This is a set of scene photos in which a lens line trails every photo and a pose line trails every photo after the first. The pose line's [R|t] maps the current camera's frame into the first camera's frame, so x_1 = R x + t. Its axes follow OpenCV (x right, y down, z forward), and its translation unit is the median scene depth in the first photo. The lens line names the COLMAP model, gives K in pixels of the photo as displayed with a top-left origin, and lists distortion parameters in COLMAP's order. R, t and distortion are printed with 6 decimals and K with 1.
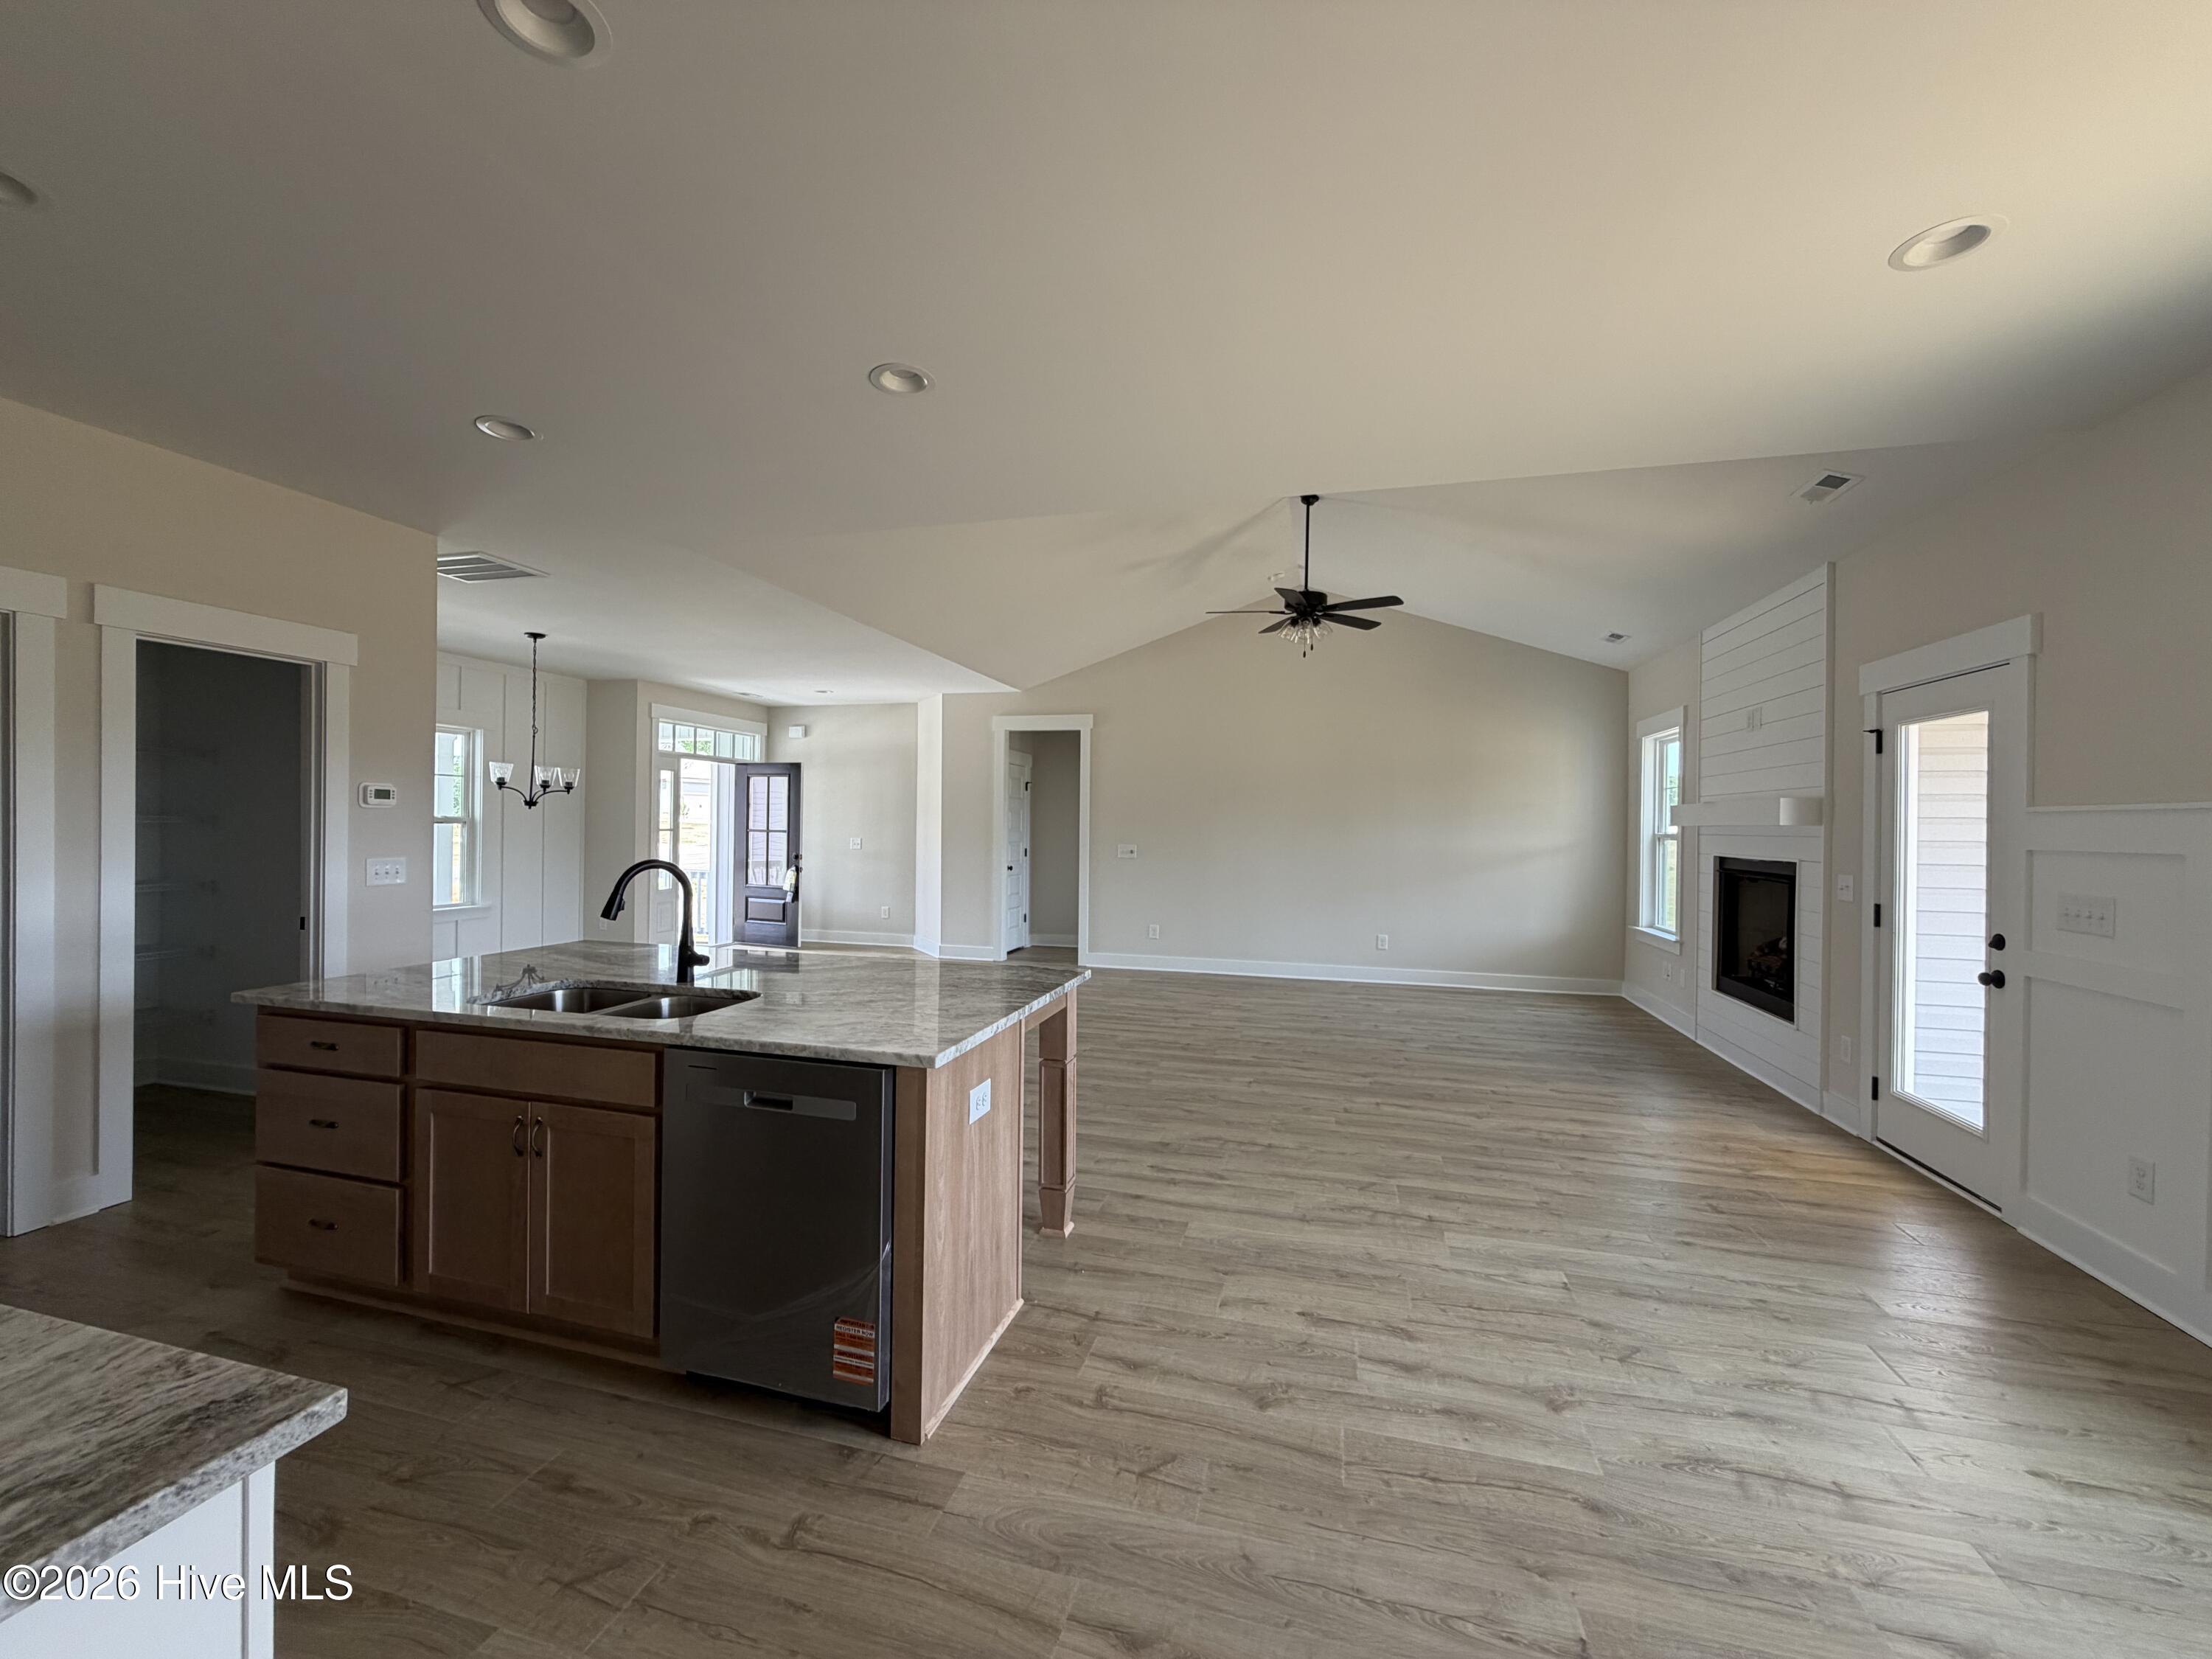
lens RADIAL K [[901.1, 0, 1097.0], [0, 901.1, 815.6], [0, 0, 1]] dist [0.000875, -0.000187]
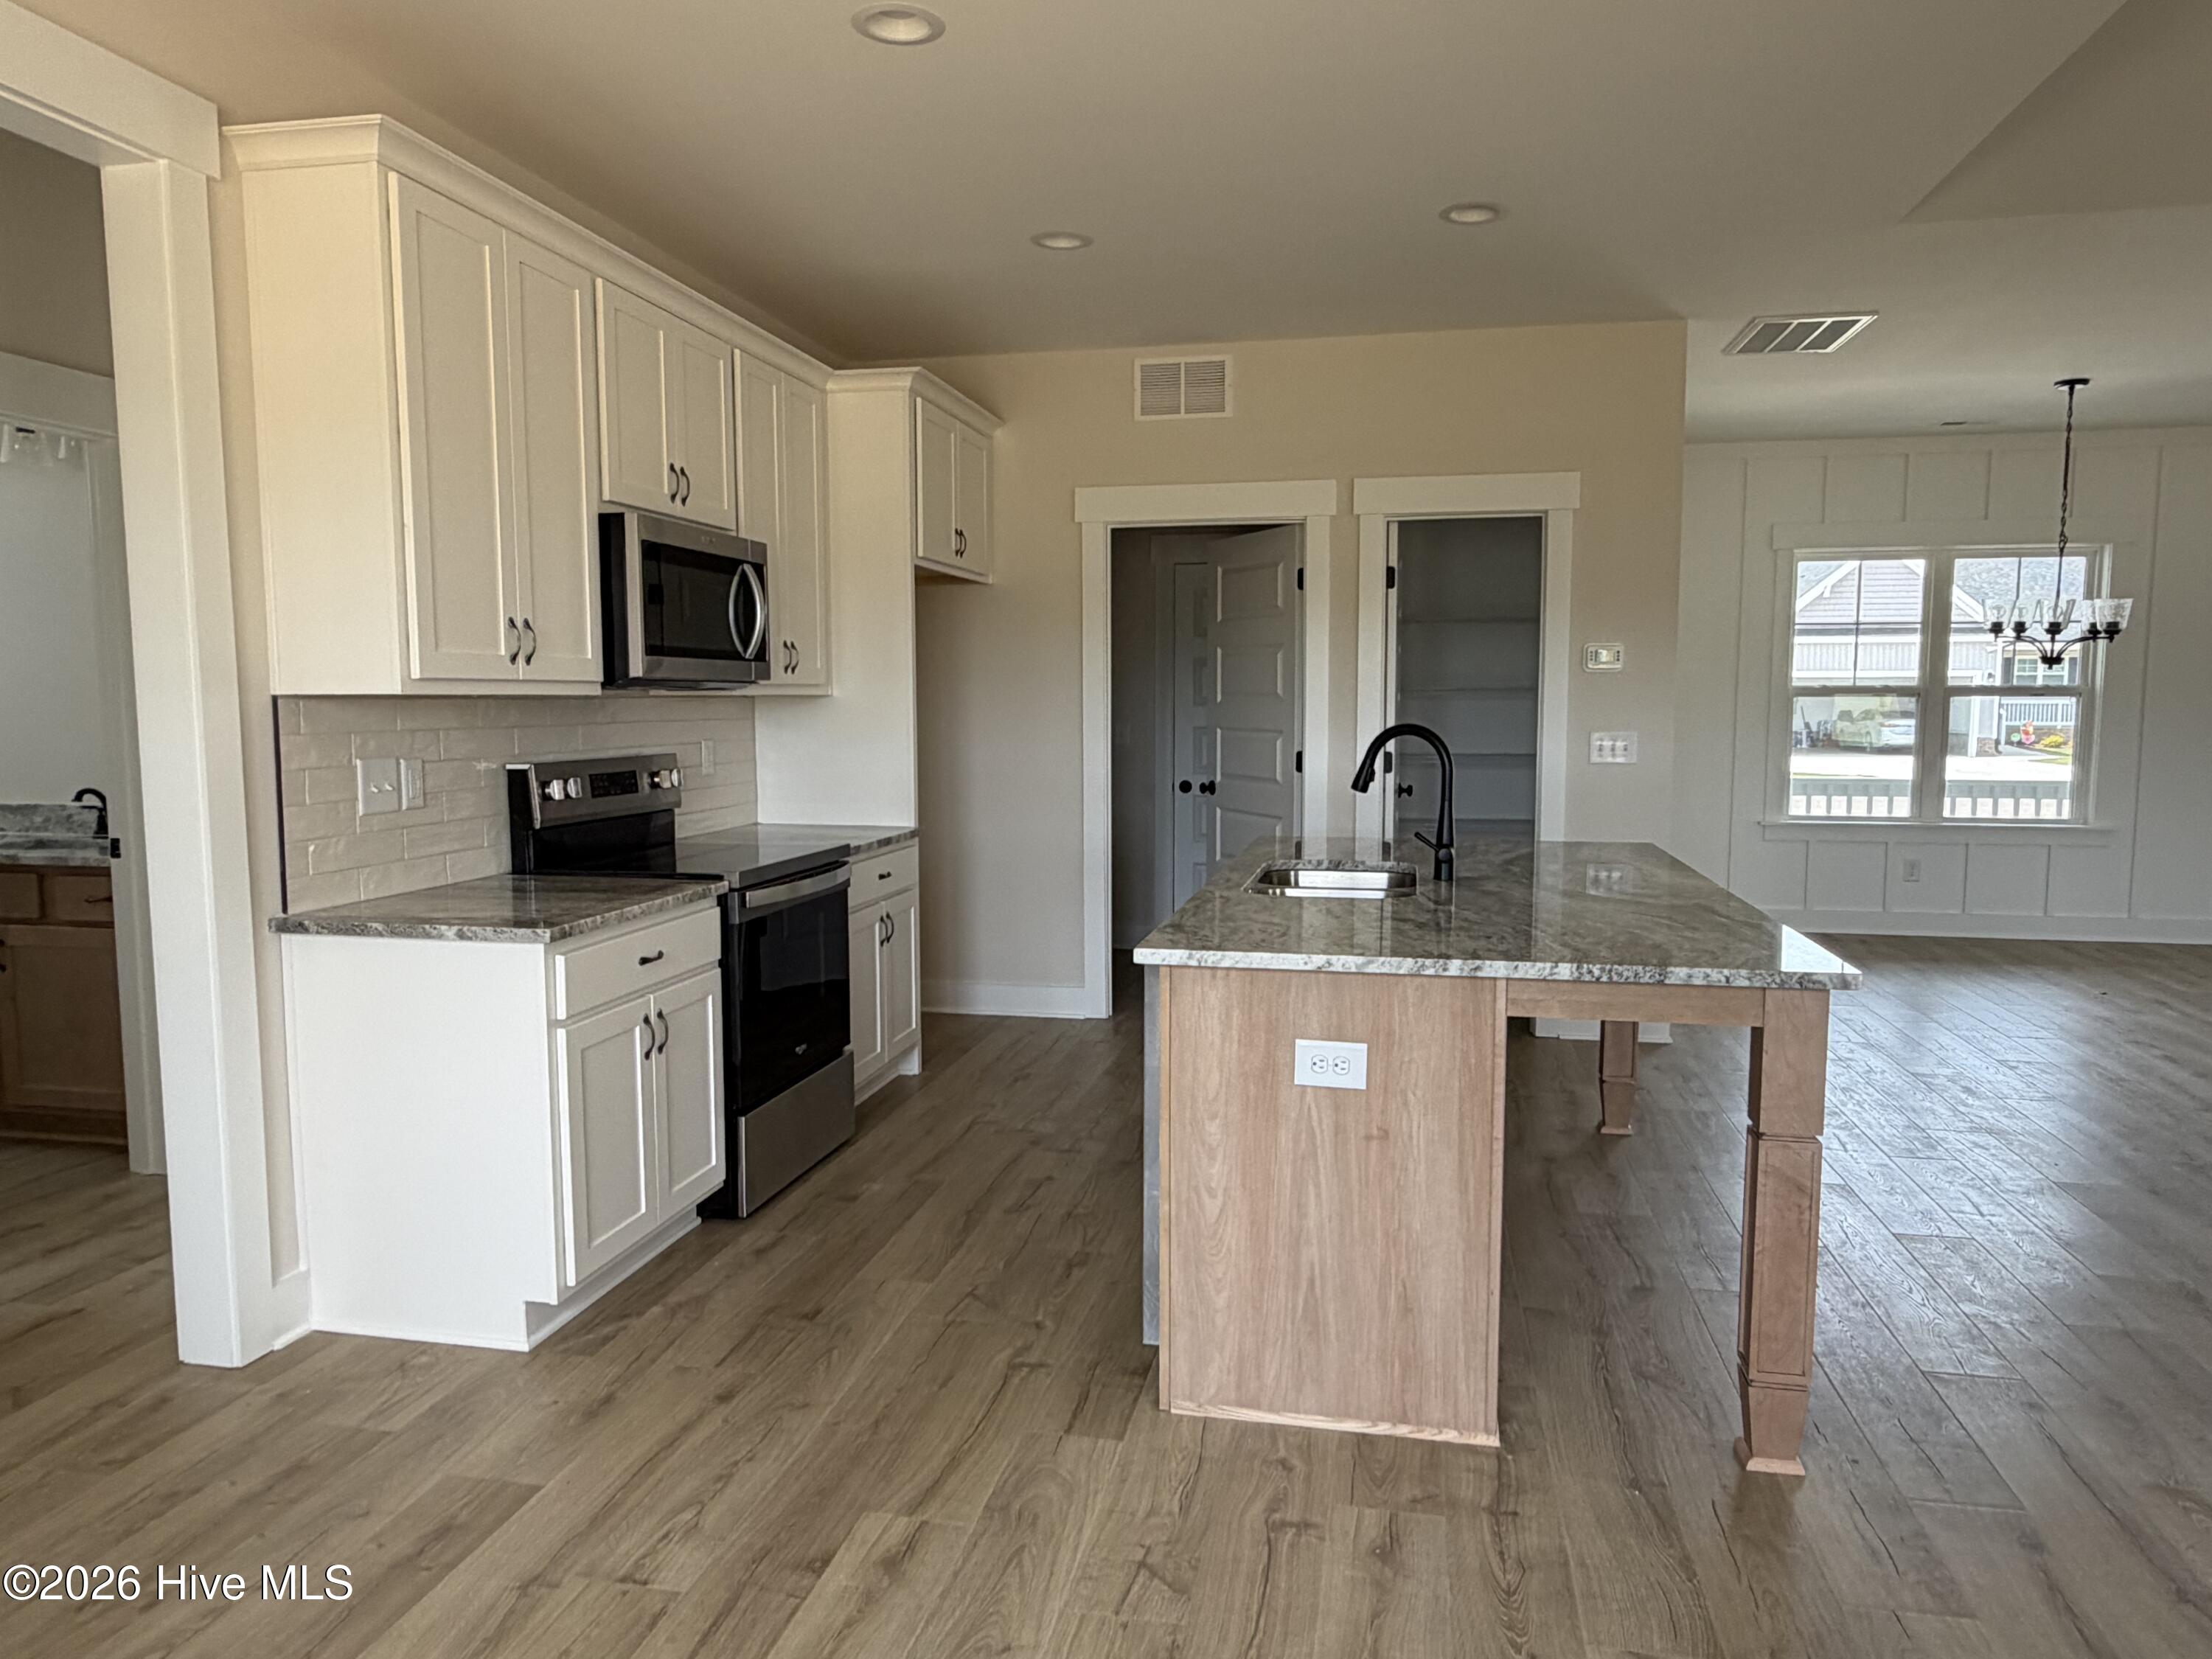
lens RADIAL K [[1511.0, 0, 1106.0], [0, 1511.0, 829.5], [0, 0, 1]] dist [0.006718, 0.003457]
pose [[0.051054, 0.077090, -0.995716, 1.022574], [0.007912, 0.996954, 0.077592, 0.042369], [0.998665, -0.011840, 0.050289, 0.774950]]
